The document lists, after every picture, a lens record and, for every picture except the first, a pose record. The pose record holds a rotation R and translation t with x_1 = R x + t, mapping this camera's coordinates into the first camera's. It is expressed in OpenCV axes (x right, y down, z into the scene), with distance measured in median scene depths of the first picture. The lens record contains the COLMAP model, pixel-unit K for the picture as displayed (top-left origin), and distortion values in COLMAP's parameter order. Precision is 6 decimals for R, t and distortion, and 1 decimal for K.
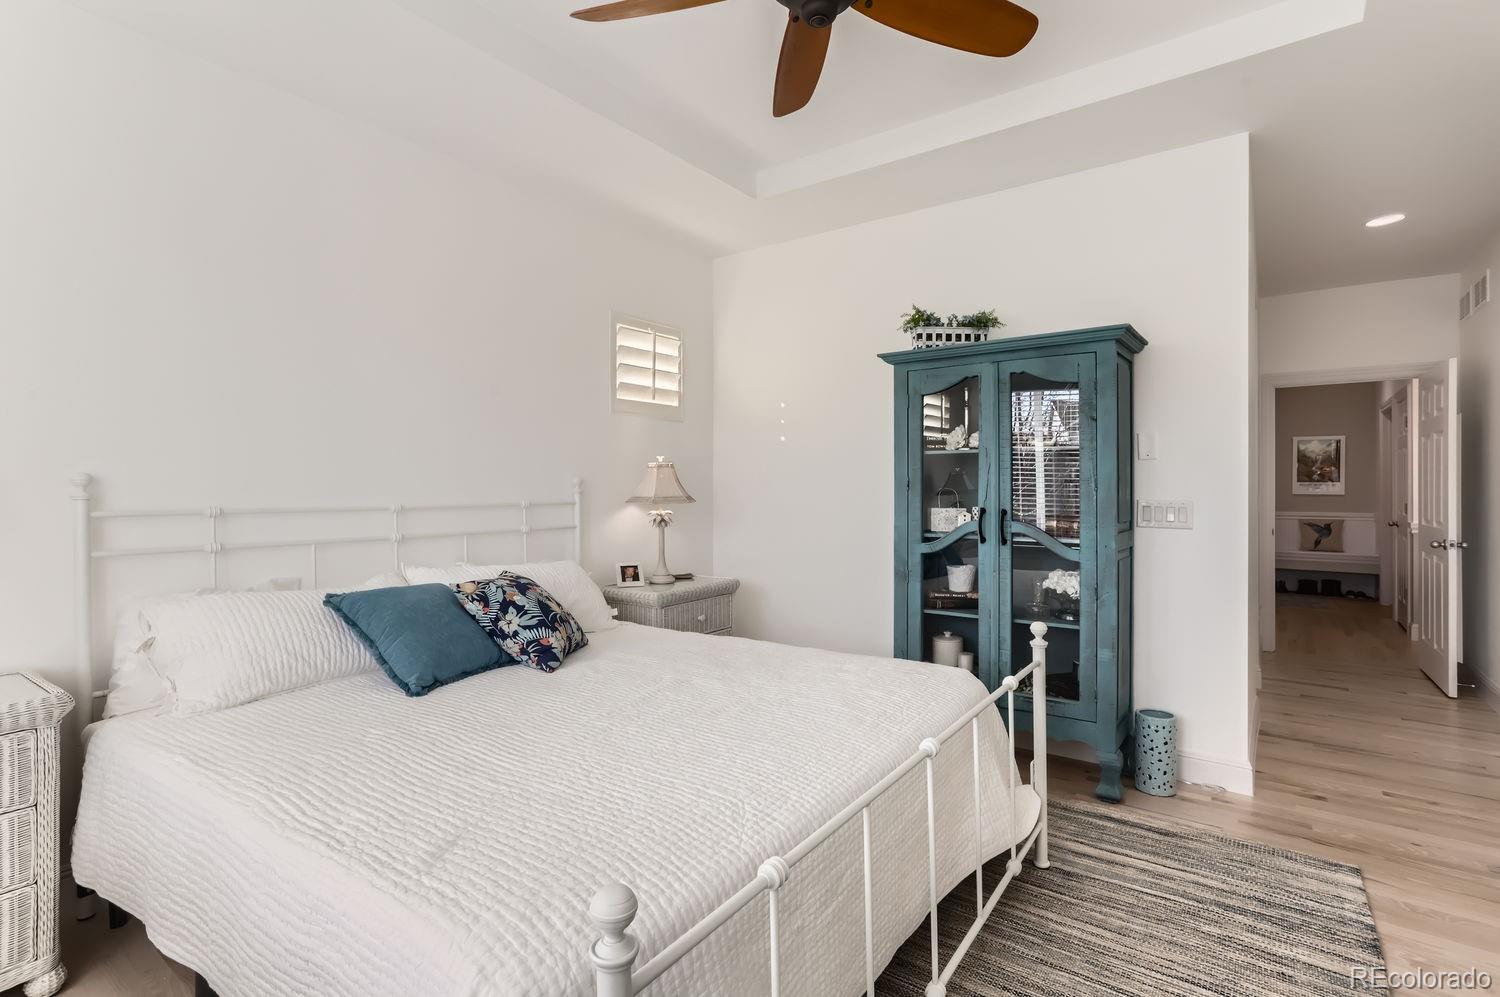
lens RADIAL K [[720.3, 0, 750.0], [0, 720.3, 498.5], [0, 0, 1]] dist [-0.045195, 0.026016]
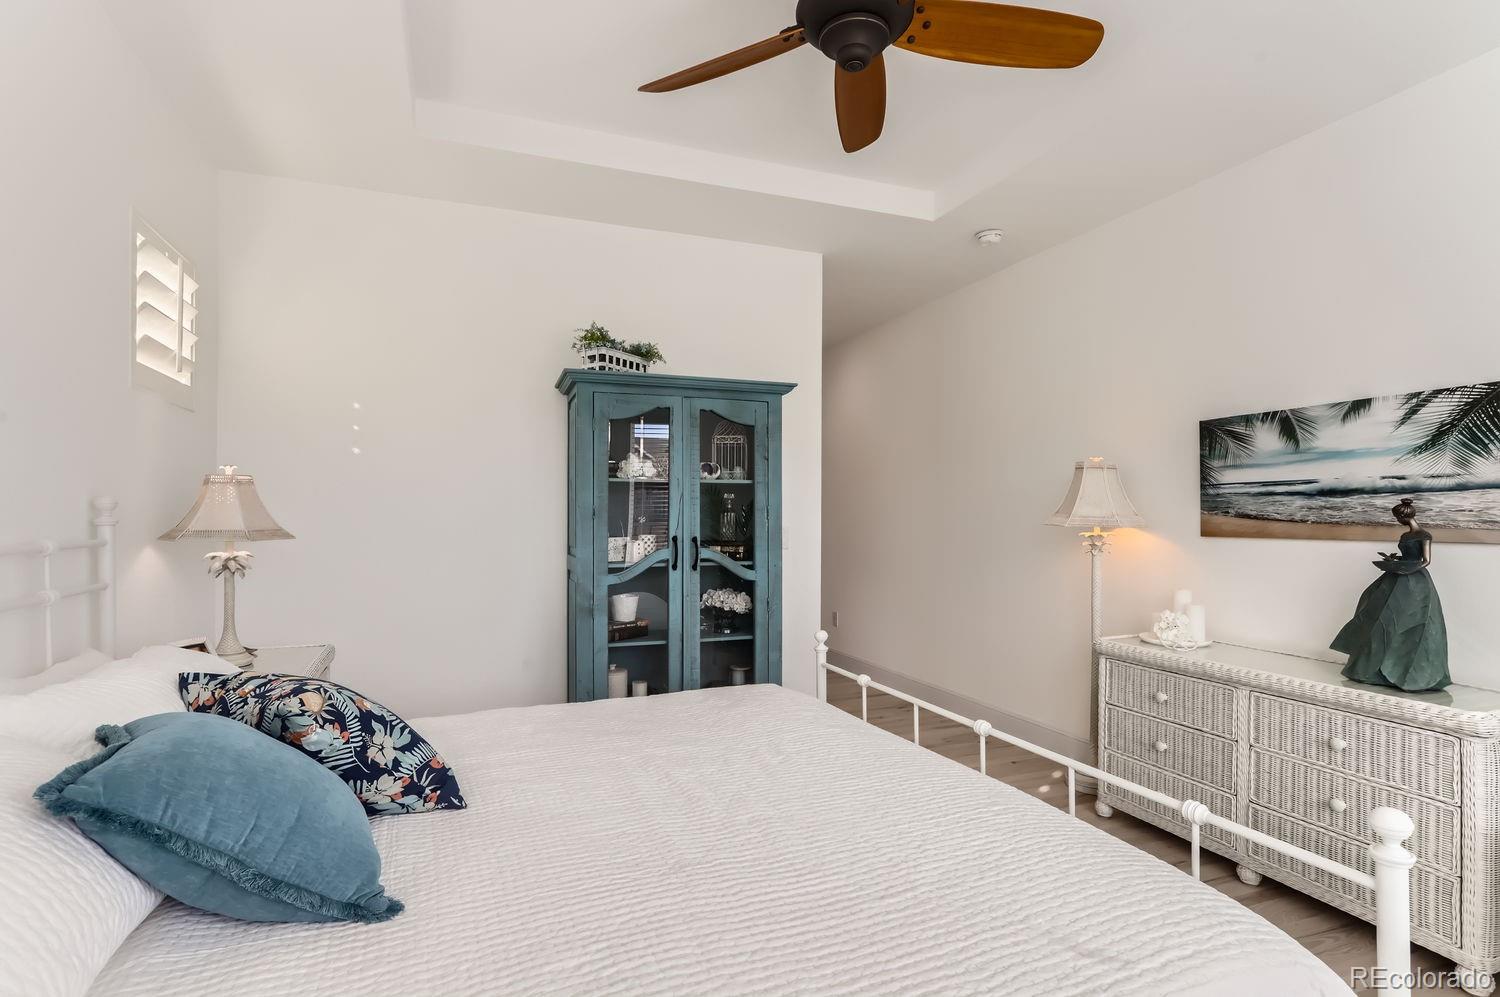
lens RADIAL K [[752.2, 0, 752.6], [0, 752.2, 516.5], [0, 0, 1]] dist [-0.002380, -0.000227]
pose [[0.540438, 0.000656, 0.841384, -0.513281], [0.010859, 0.999911, -0.007754, -0.005250], [-0.841314, 0.013327, 0.540383, 0.307550]]
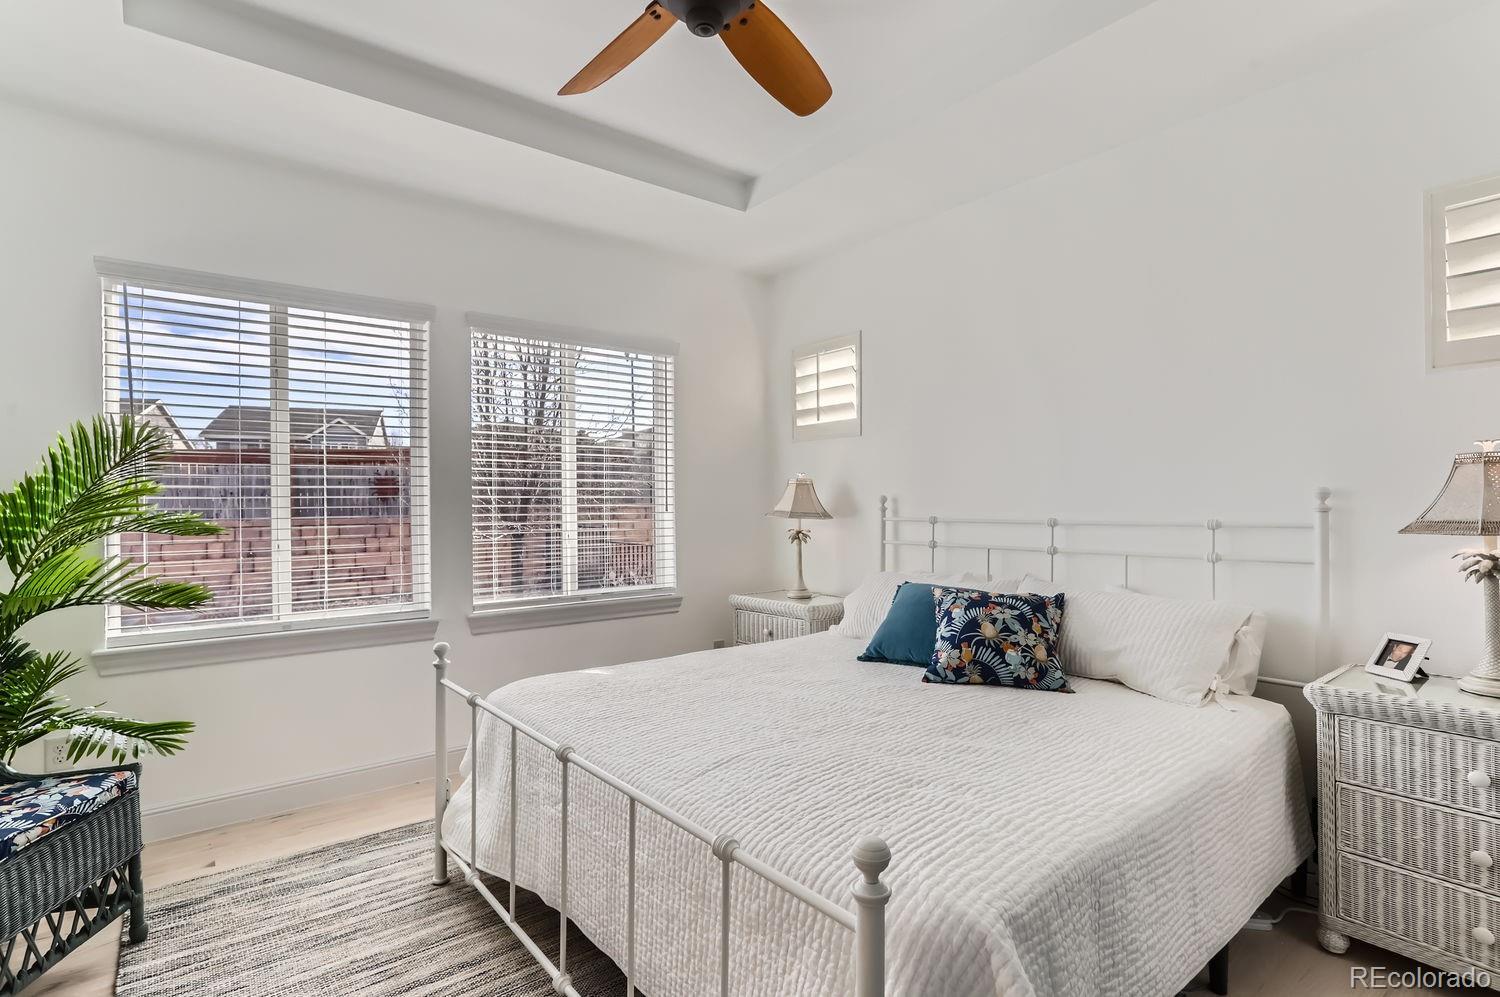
lens RADIAL K [[720.3, 0, 750.0], [0, 720.3, 498.5], [0, 0, 1]] dist [-0.045195, 0.026016]
pose [[-0.241981, -0.000783, -0.970281, 1.143008], [-0.010599, 0.999942, 0.001837, -0.032104], [0.970223, 0.010728, -0.241975, 1.482087]]
